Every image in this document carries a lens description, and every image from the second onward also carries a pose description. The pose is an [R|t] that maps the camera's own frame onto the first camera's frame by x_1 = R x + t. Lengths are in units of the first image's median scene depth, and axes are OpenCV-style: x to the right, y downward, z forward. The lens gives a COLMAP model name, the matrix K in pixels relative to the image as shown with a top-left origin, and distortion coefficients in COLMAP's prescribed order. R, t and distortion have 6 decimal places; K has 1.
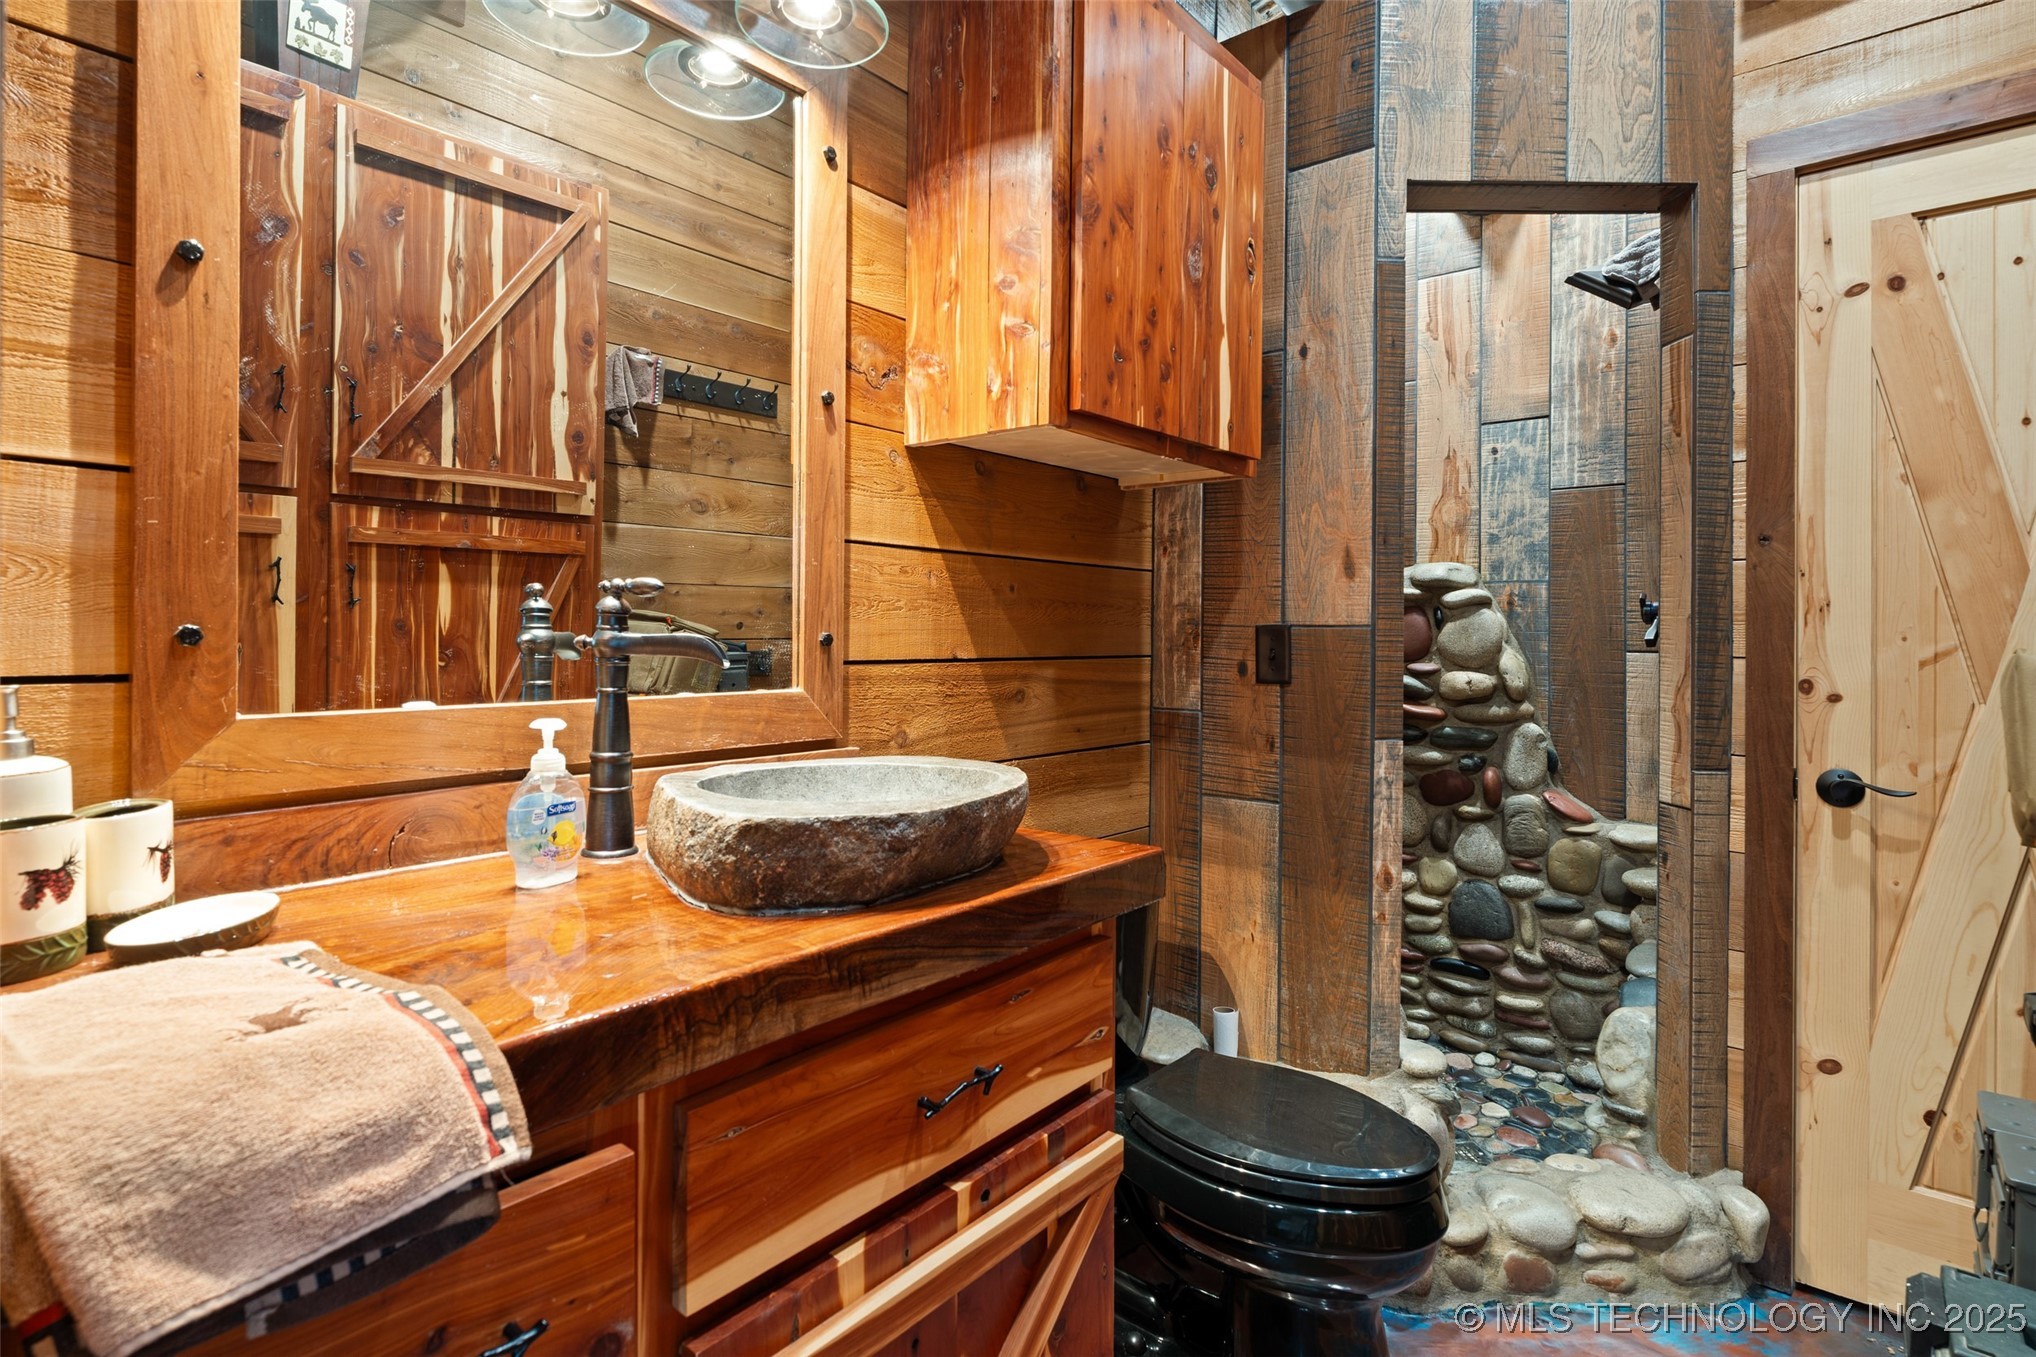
lens RADIAL K [[998.4, 0, 1013.4], [0, 998.4, 629.8], [0, 0, 1]] dist [-0.002993, -0.001595]
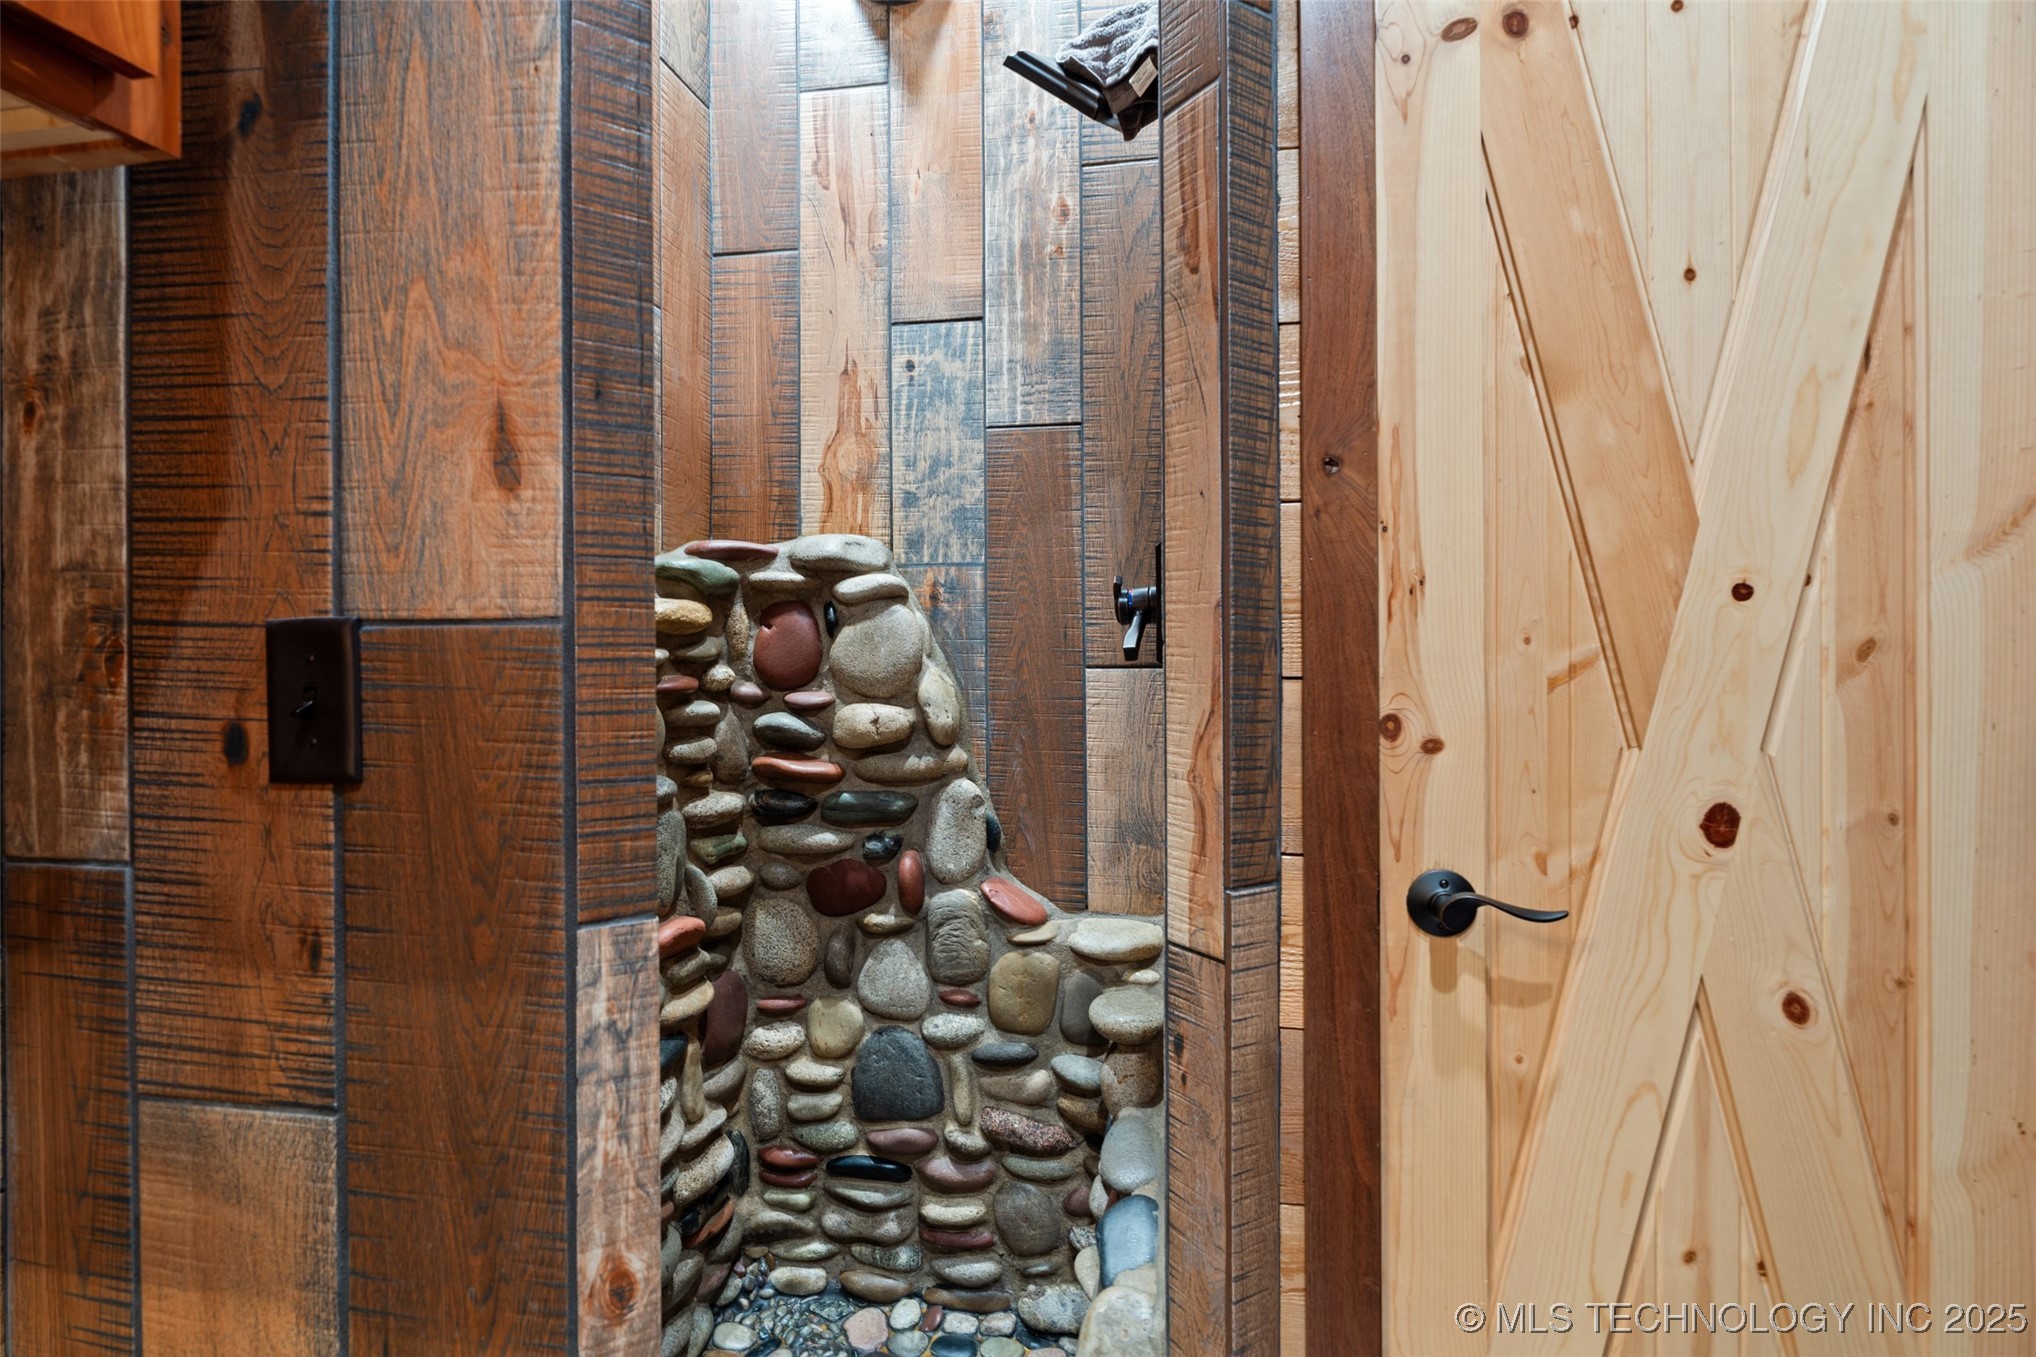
lens RADIAL K [[998.4, 0, 1013.4], [0, 998.4, 629.8], [0, 0, 1]] dist [-0.002993, -0.001595]
pose [[0.866517, -0.003210, 0.499137, 0.226500], [0.011608, 0.999838, -0.013721, 0.004917], [-0.499012, 0.017683, 0.866414, 0.425405]]
